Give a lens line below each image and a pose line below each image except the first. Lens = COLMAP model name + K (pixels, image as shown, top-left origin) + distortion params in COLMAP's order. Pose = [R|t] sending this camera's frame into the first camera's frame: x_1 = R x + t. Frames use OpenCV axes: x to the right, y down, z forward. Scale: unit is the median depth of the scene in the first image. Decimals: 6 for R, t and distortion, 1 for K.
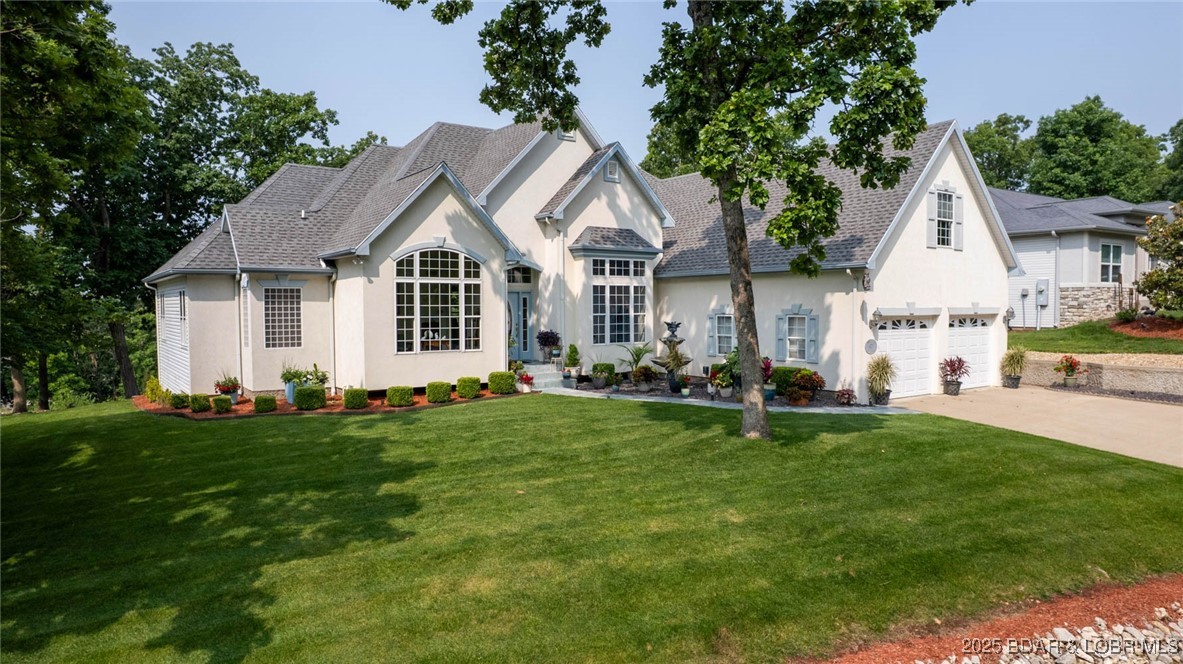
lens RADIAL K [[744.2, 0, 588.5], [0, 744.2, 343.1], [0, 0, 1]] dist [-0.035936, 0.045099]
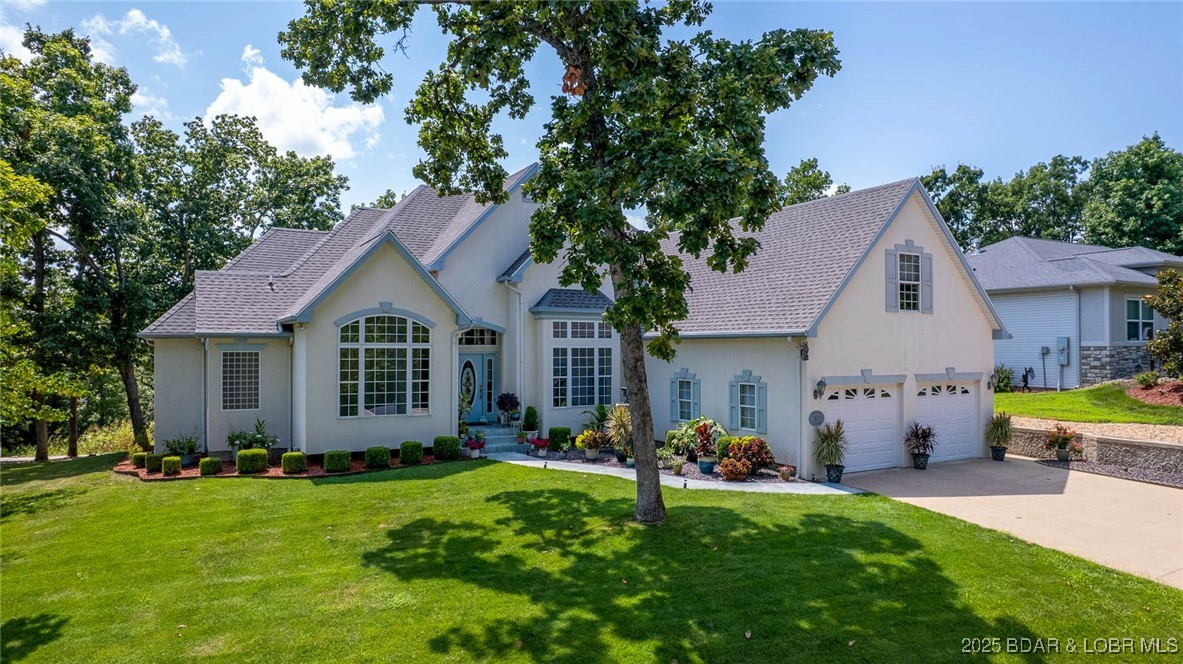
lens RADIAL K [[744.5, 0, 591.5], [0, 744.5, 332.0], [0, 0, 1]] dist [-0.055213, 0.069147]
pose [[0.994970, 0.003326, -0.100114, 0.171761], [-0.010145, 0.997655, -0.067682, -0.035535], [0.099654, 0.068357, 0.992671, 0.019472]]
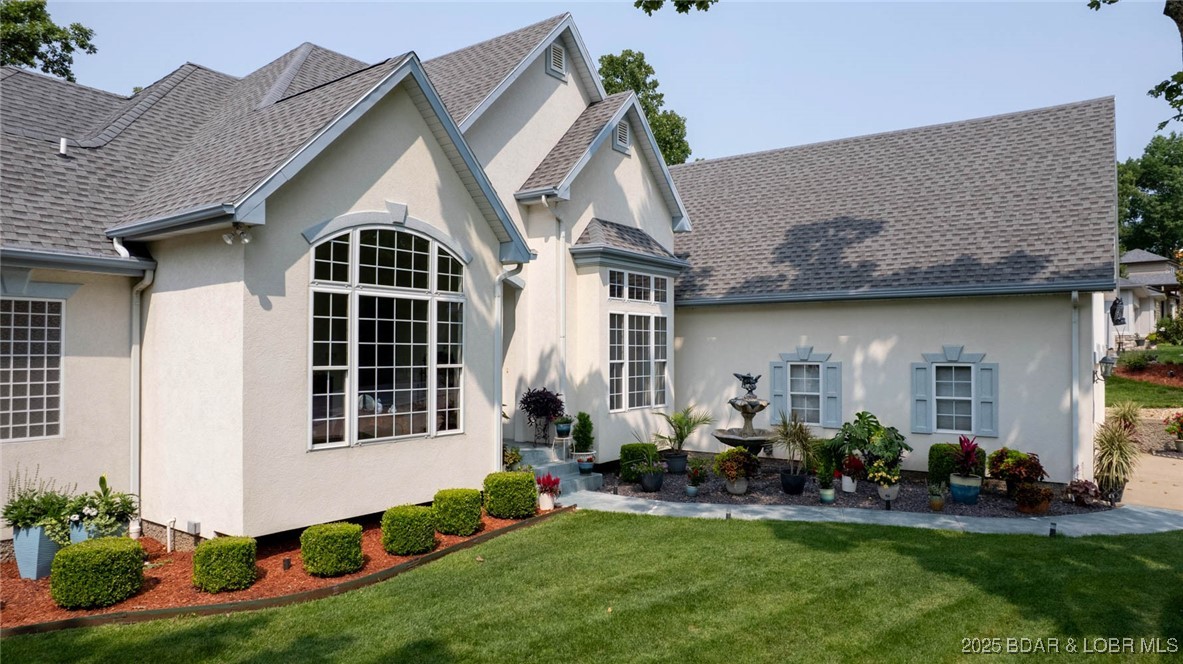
lens RADIAL K [[750.8, 0, 590.8], [0, 750.8, 340.4], [0, 0, 1]] dist [-0.075129, 0.070850]
pose [[0.946442, 0.010656, 0.322697, -0.225410], [0.009377, 0.998126, -0.060461, -0.021010], [-0.322737, 0.060249, 0.944569, 0.473700]]
